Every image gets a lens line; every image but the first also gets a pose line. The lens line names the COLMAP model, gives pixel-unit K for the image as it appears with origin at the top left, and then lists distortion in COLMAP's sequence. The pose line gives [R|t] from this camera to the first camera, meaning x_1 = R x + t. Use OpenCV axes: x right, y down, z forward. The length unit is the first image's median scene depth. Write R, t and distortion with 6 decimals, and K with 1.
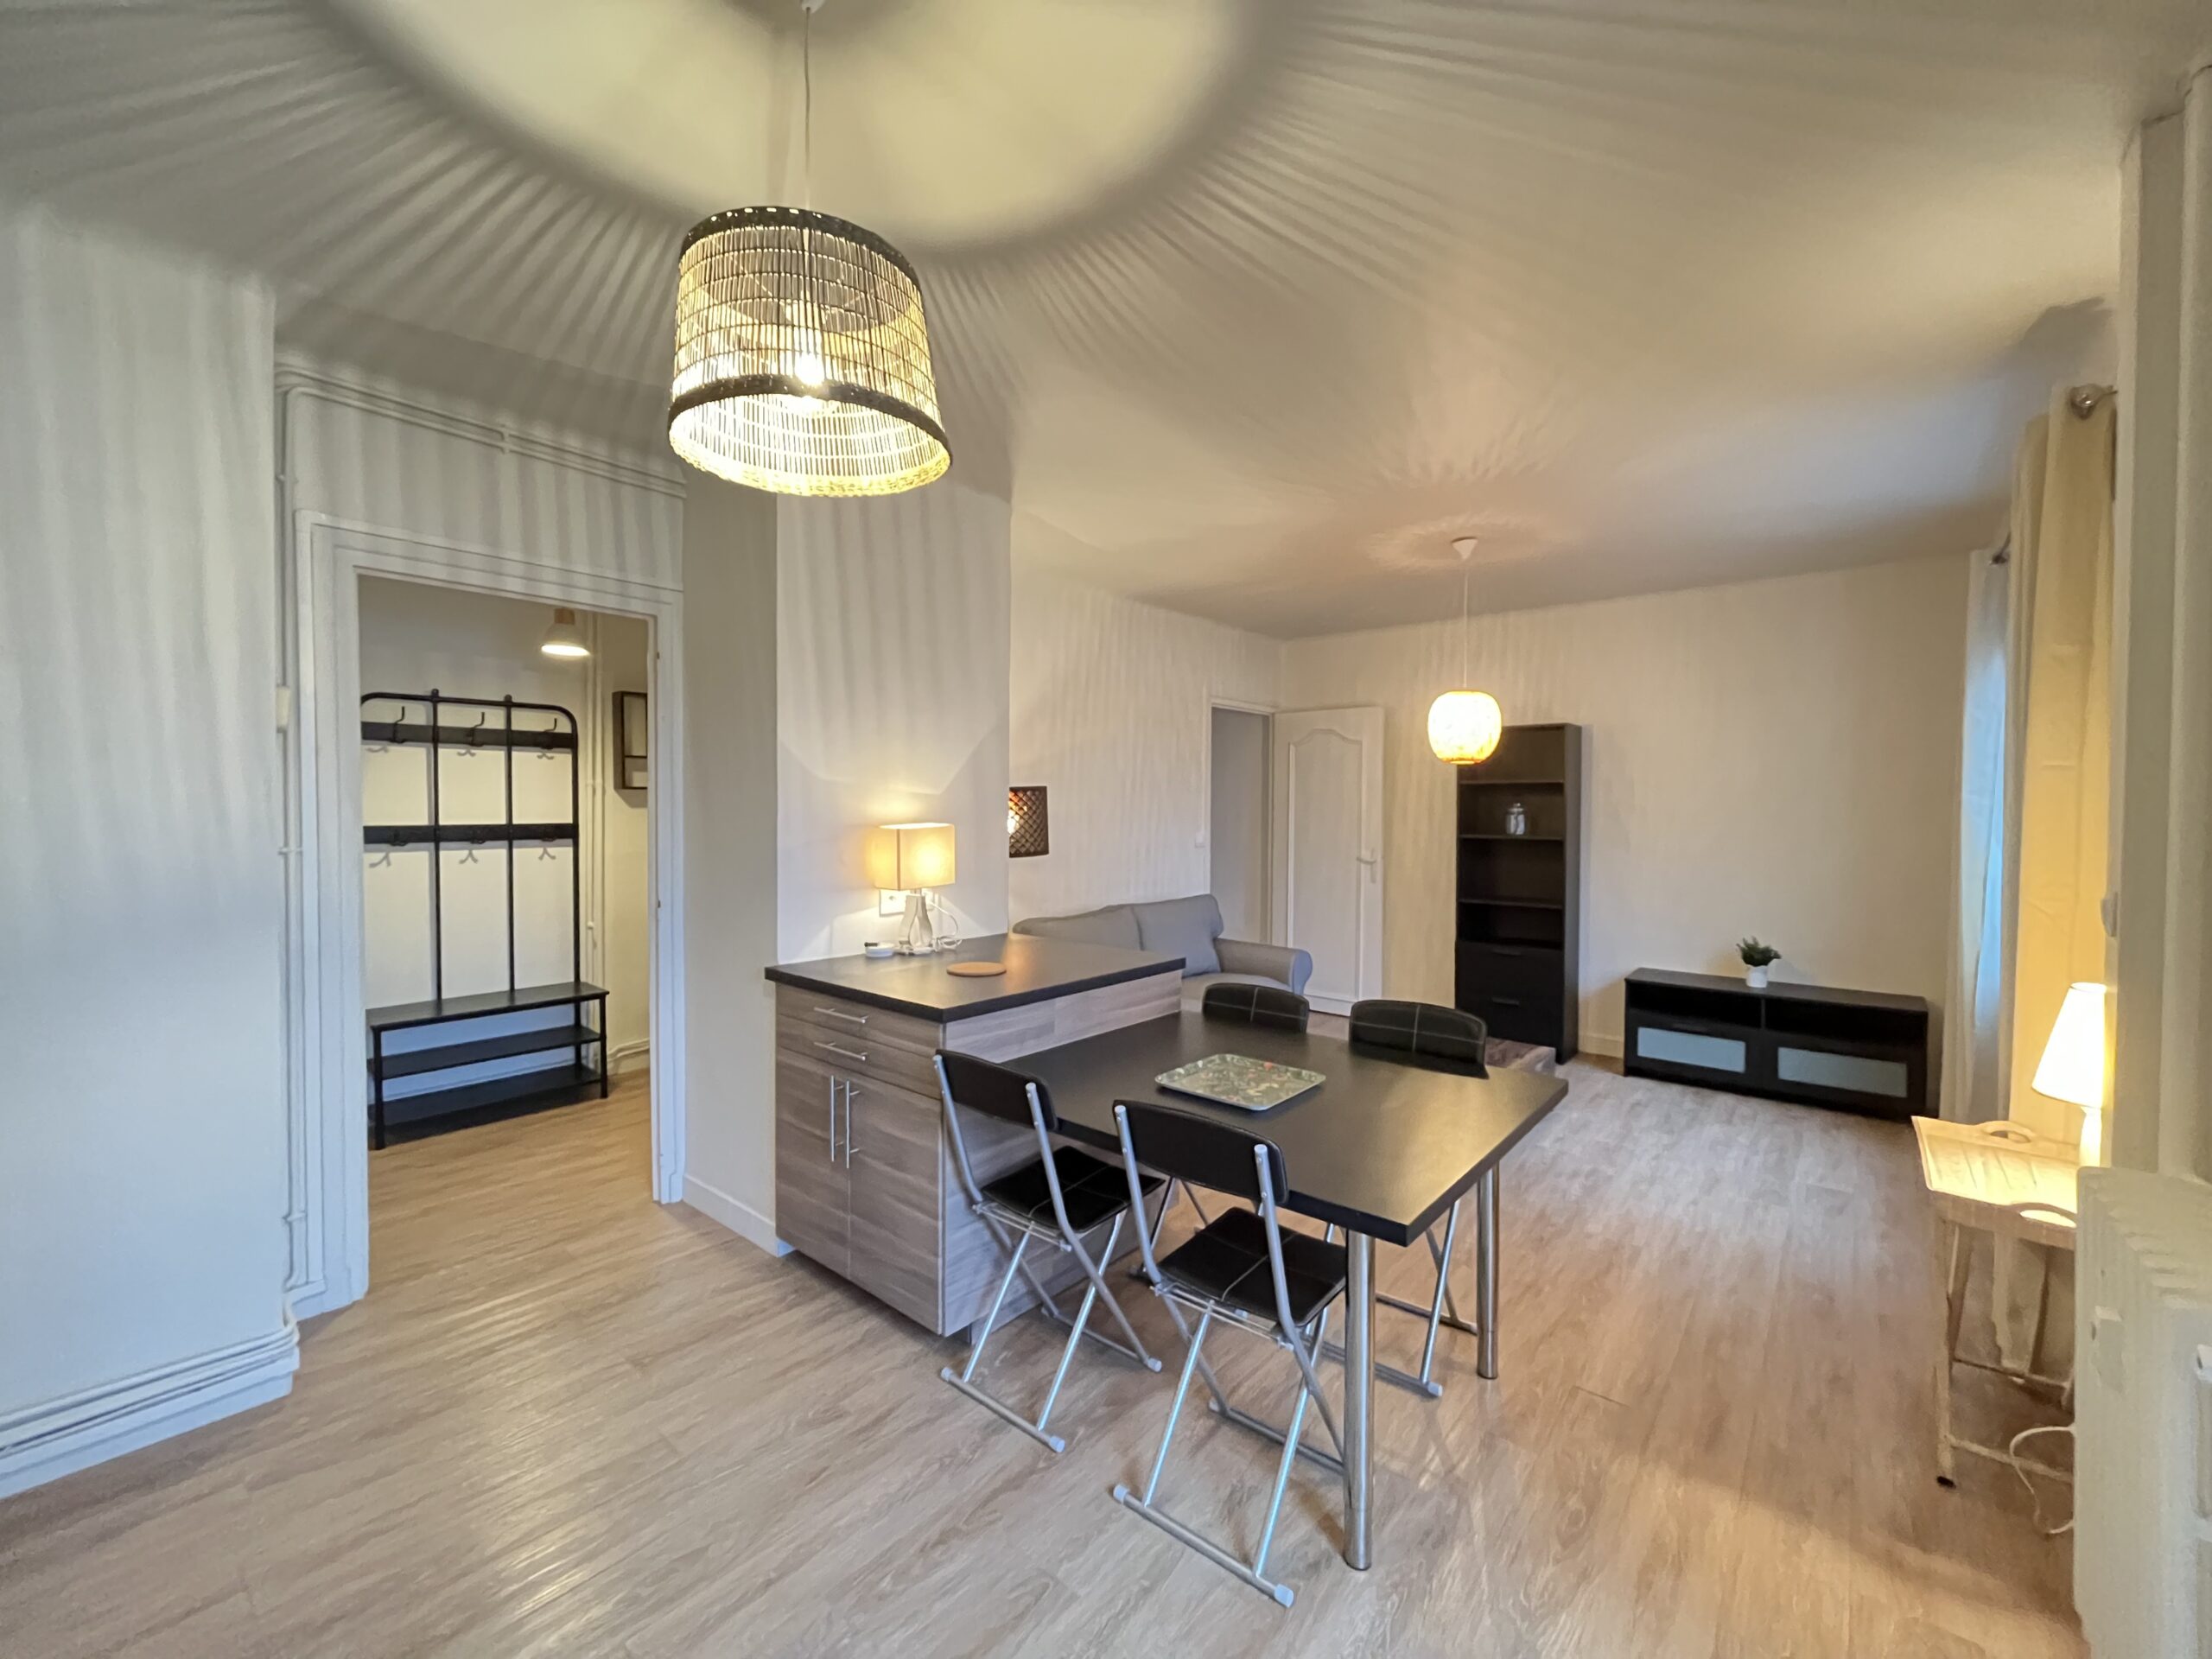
lens RADIAL K [[883.9, 0, 1131.6], [0, 883.9, 830.9], [0, 0, 1]] dist [-0.001299, -0.000147]
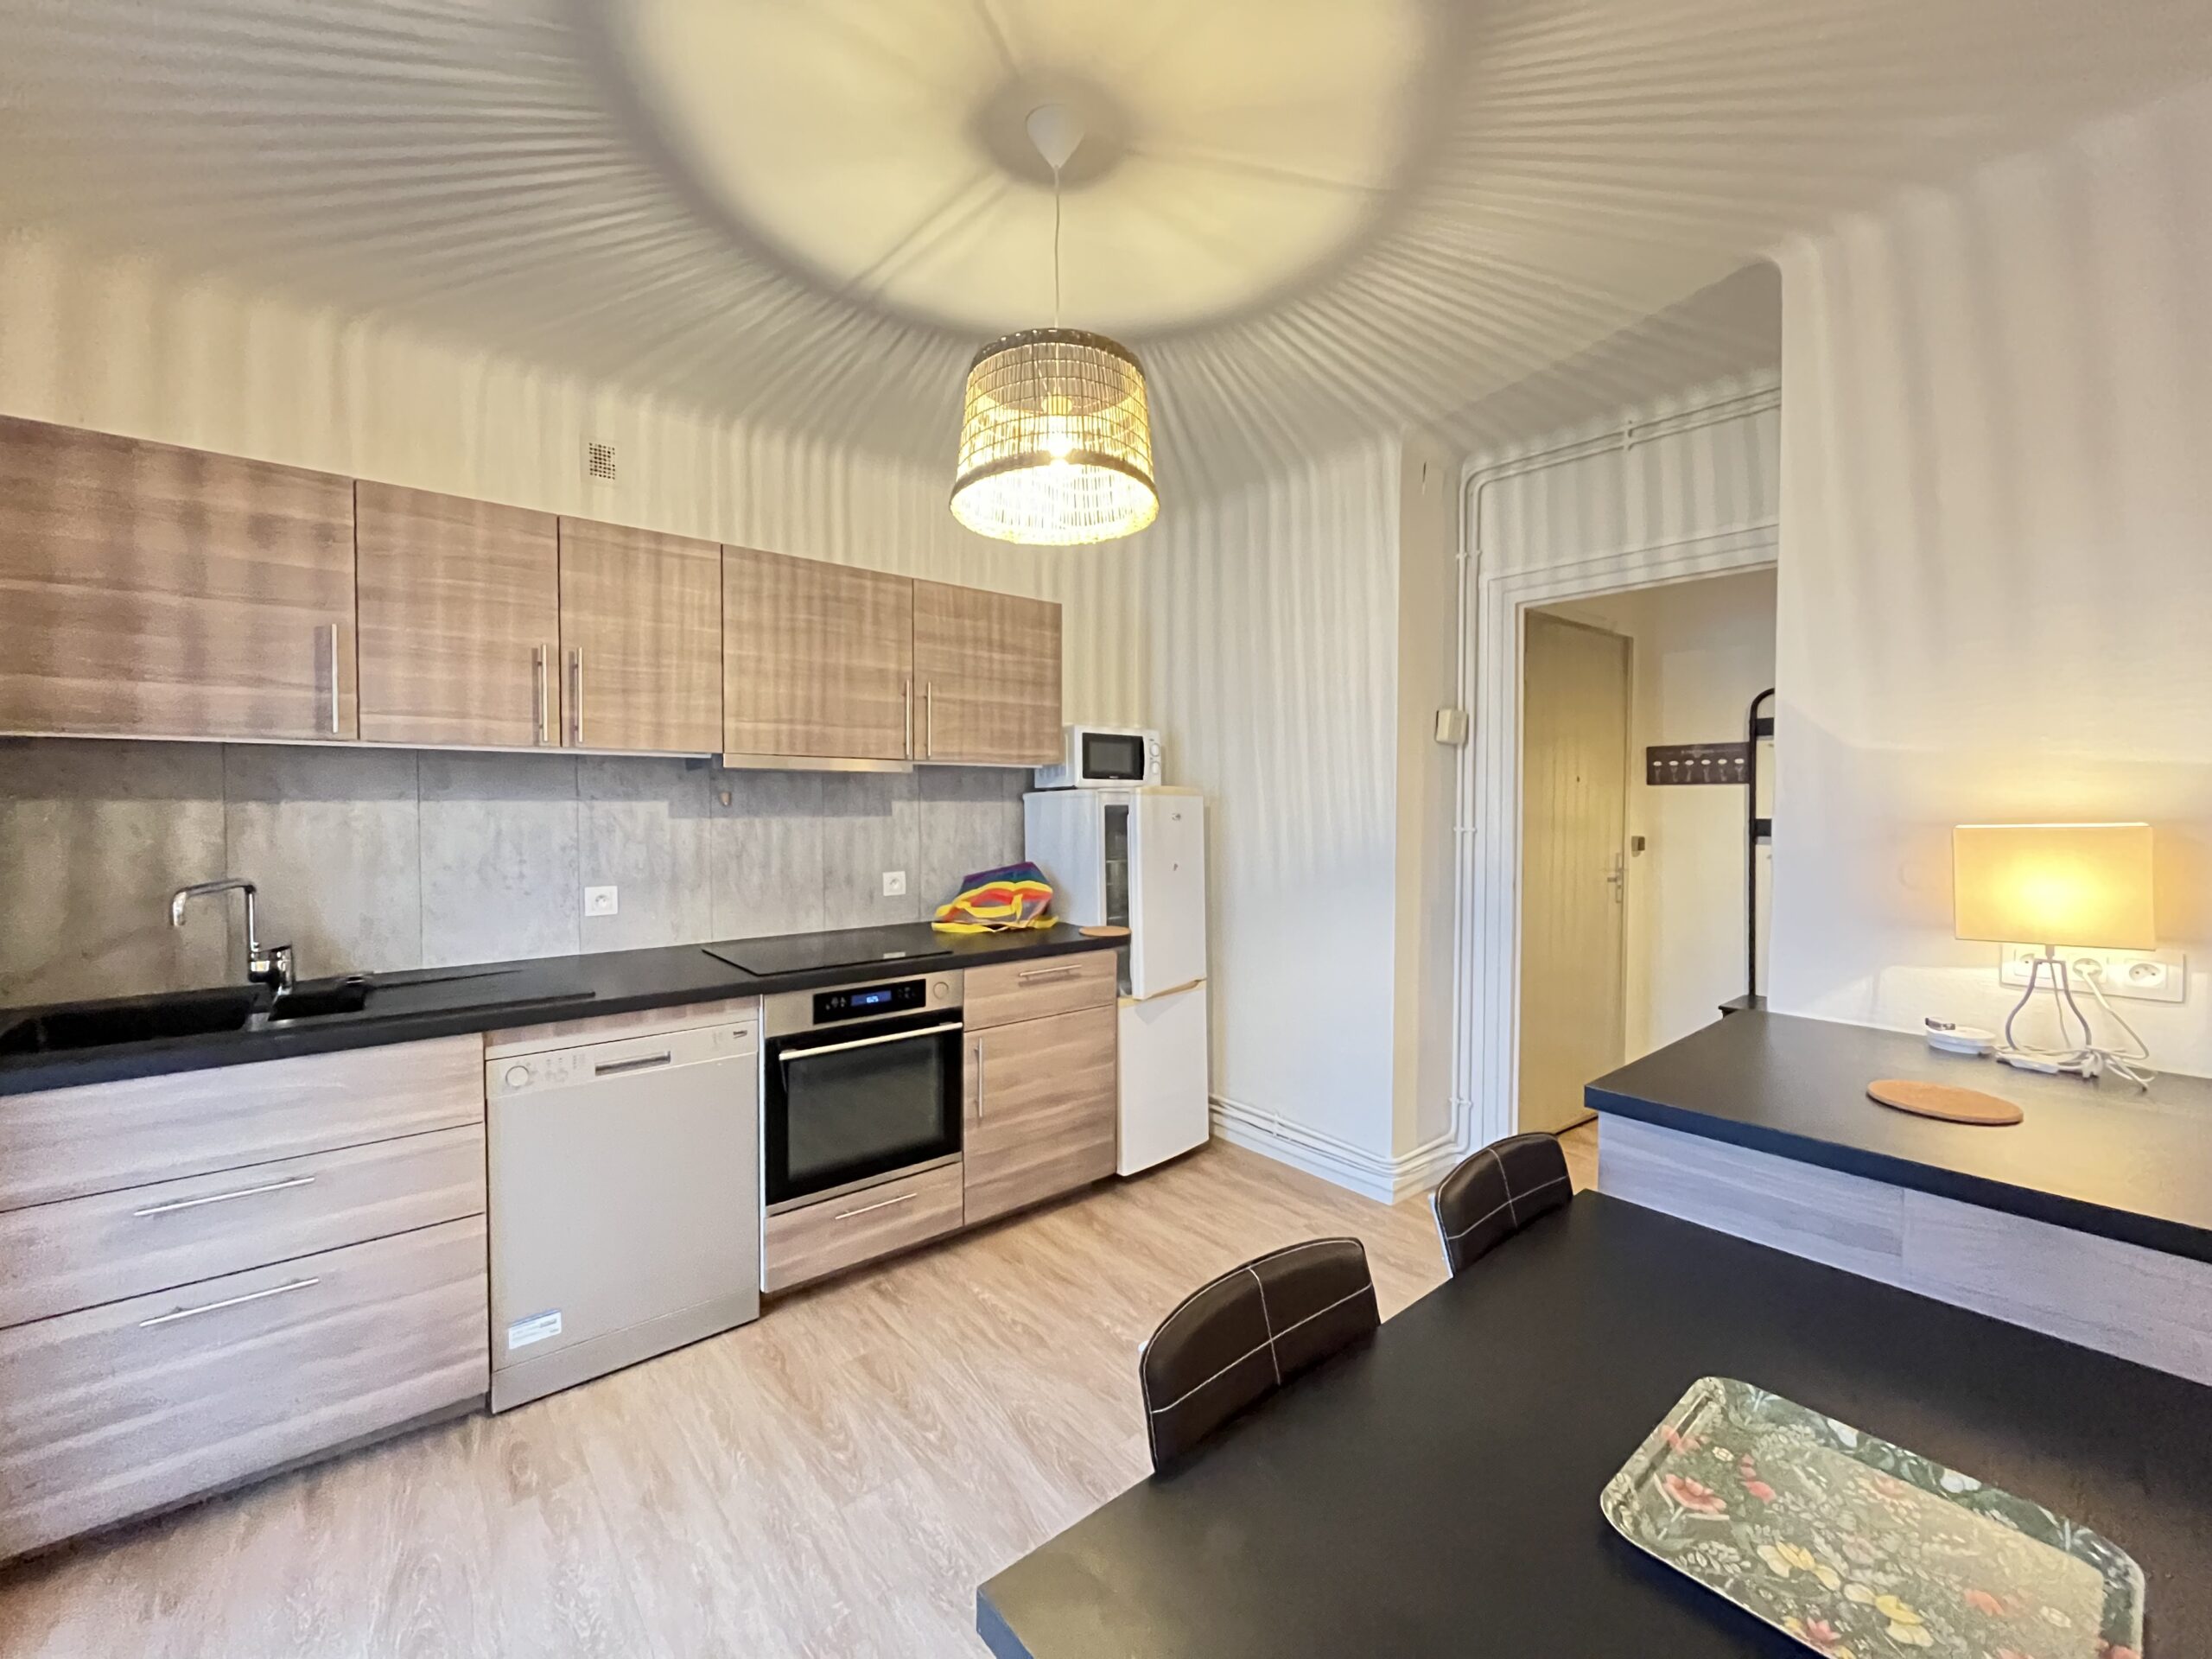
lens RADIAL K [[890.6, 0, 1107.2], [0, 890.6, 822.0], [0, 0, 1]] dist [-0.002111, -0.000590]
pose [[-0.180439, 0.017868, -0.983424, 0.536425], [-0.026082, 0.999396, 0.022943, -0.007110], [0.983240, 0.029790, -0.179864, 0.777060]]
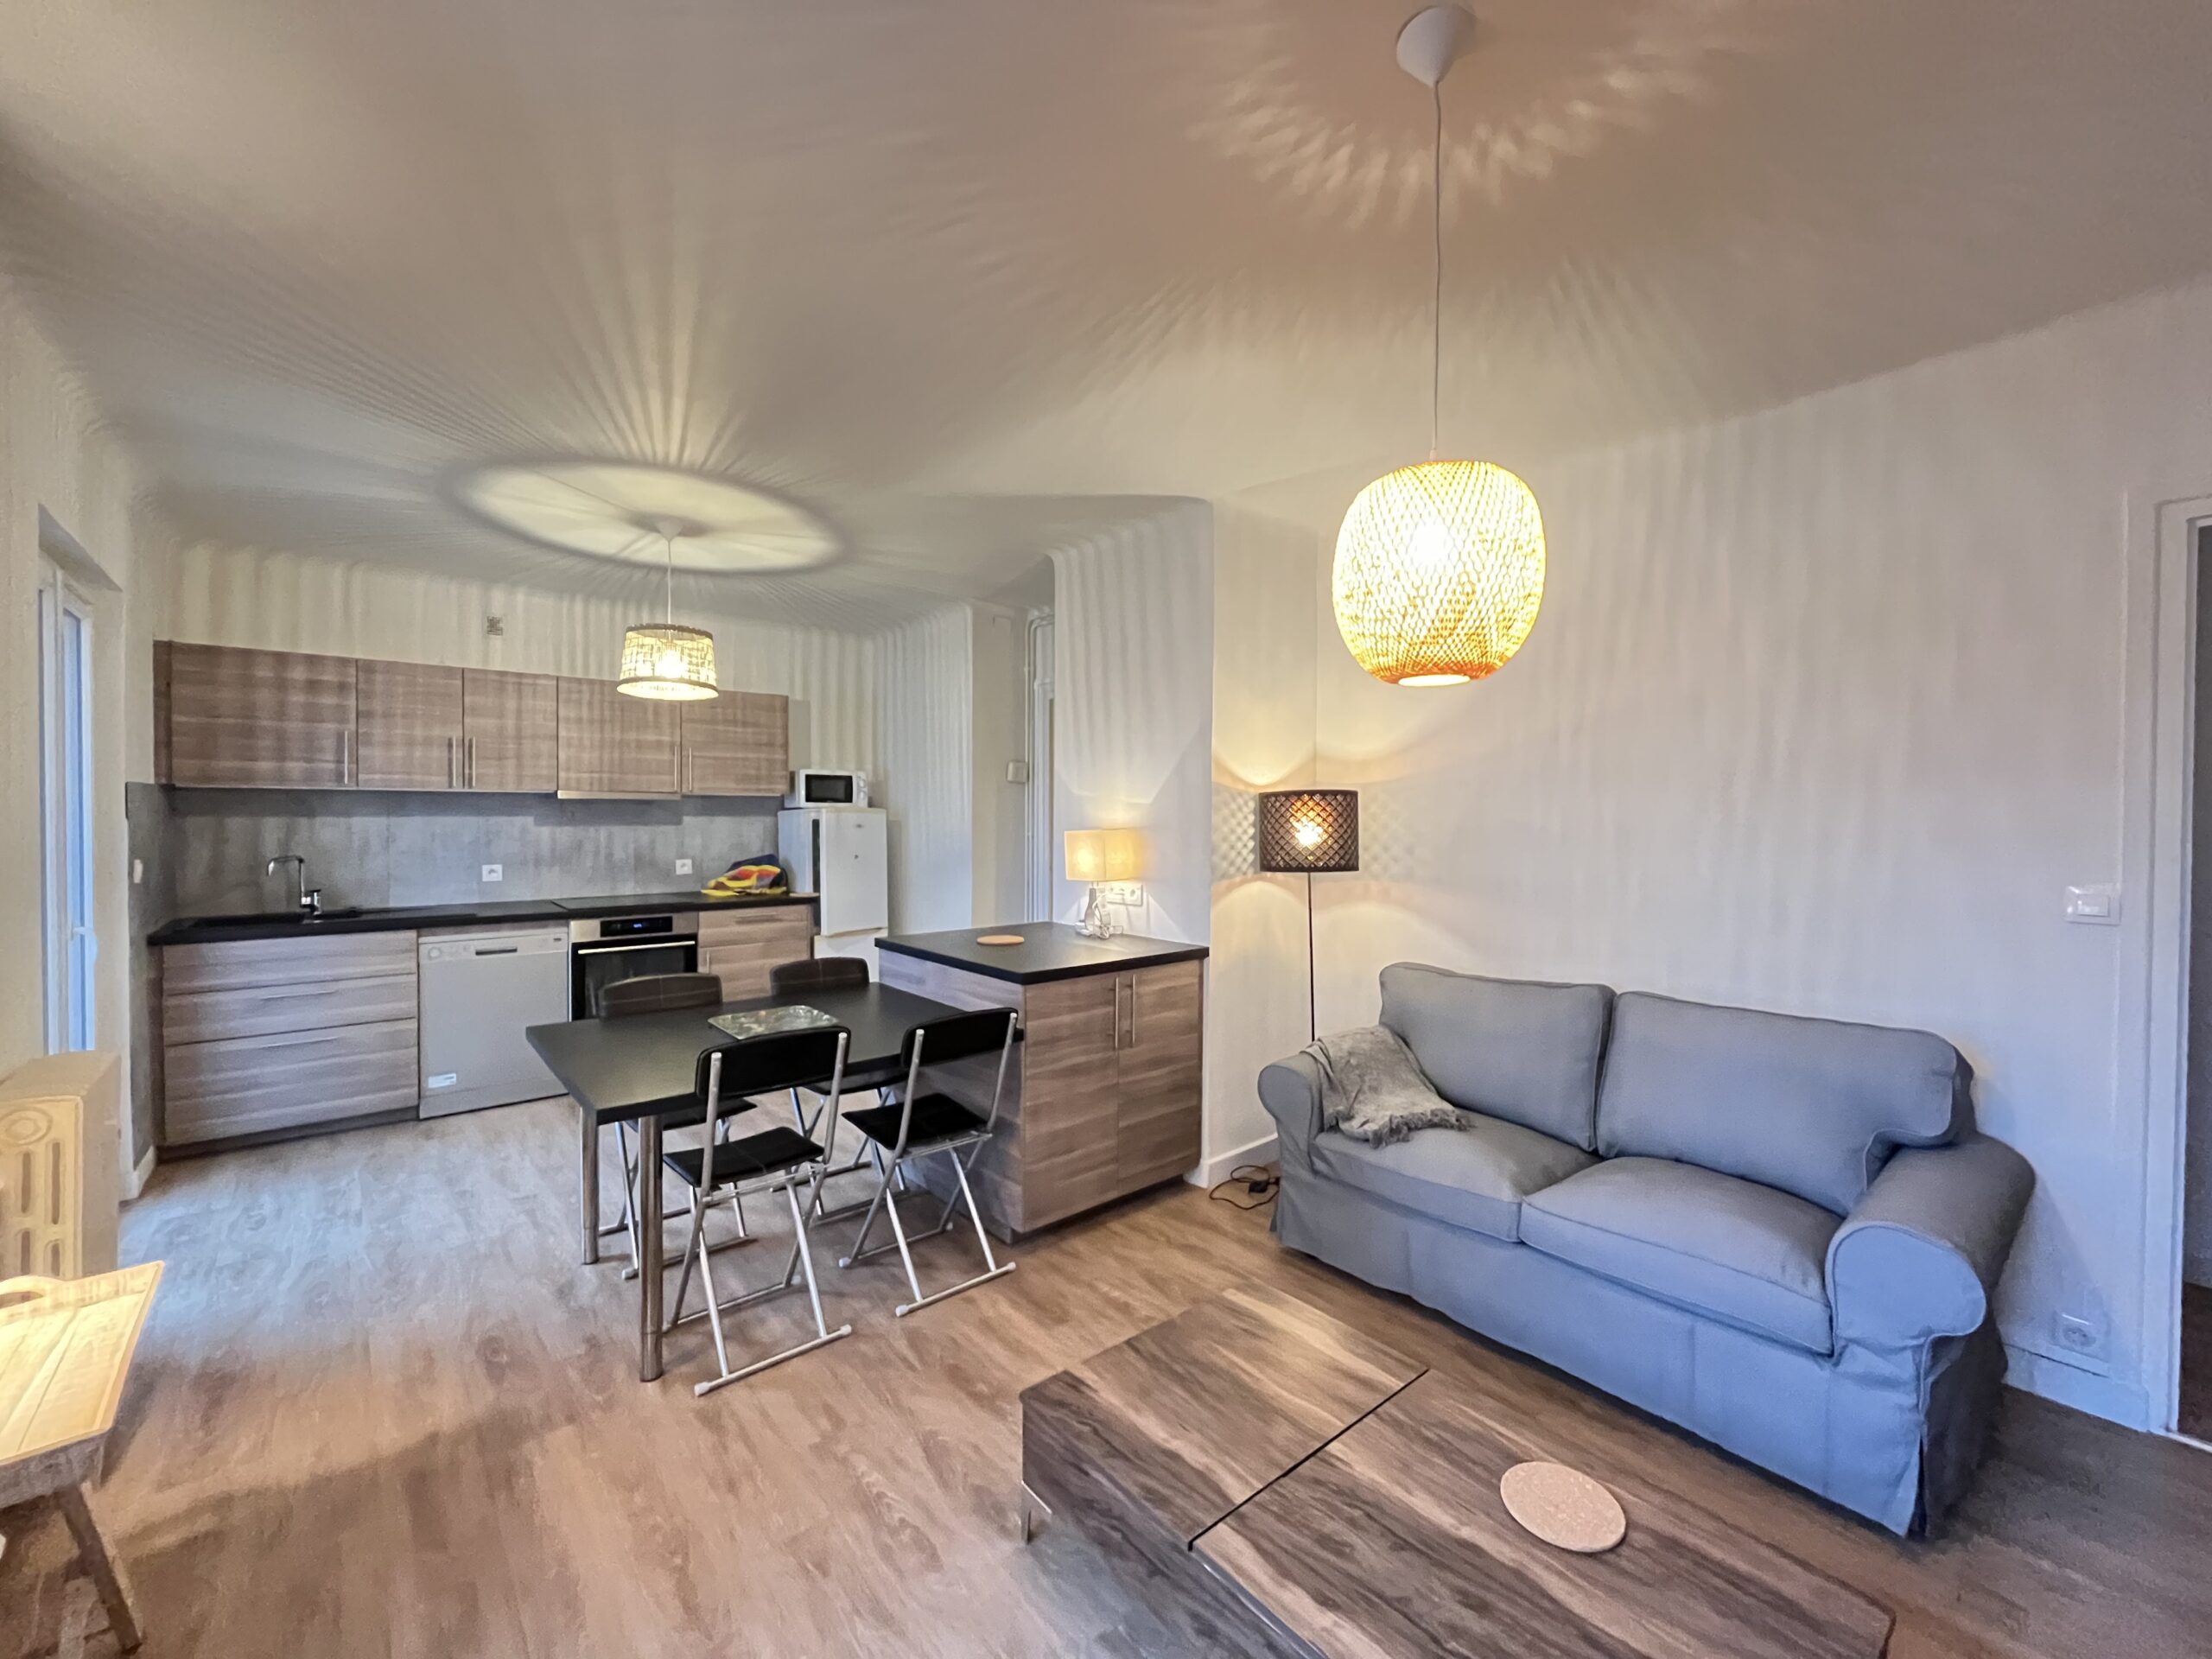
lens RADIAL K [[902.3, 0, 1112.3], [0, 902.3, 821.9], [0, 0, 1]] dist [-0.000360, 0.000076]
pose [[-0.170845, 0.005981, -0.985280, 1.394532], [-0.028504, 0.999533, 0.011010, -0.045310], [0.984886, 0.029965, -0.170595, 1.766347]]
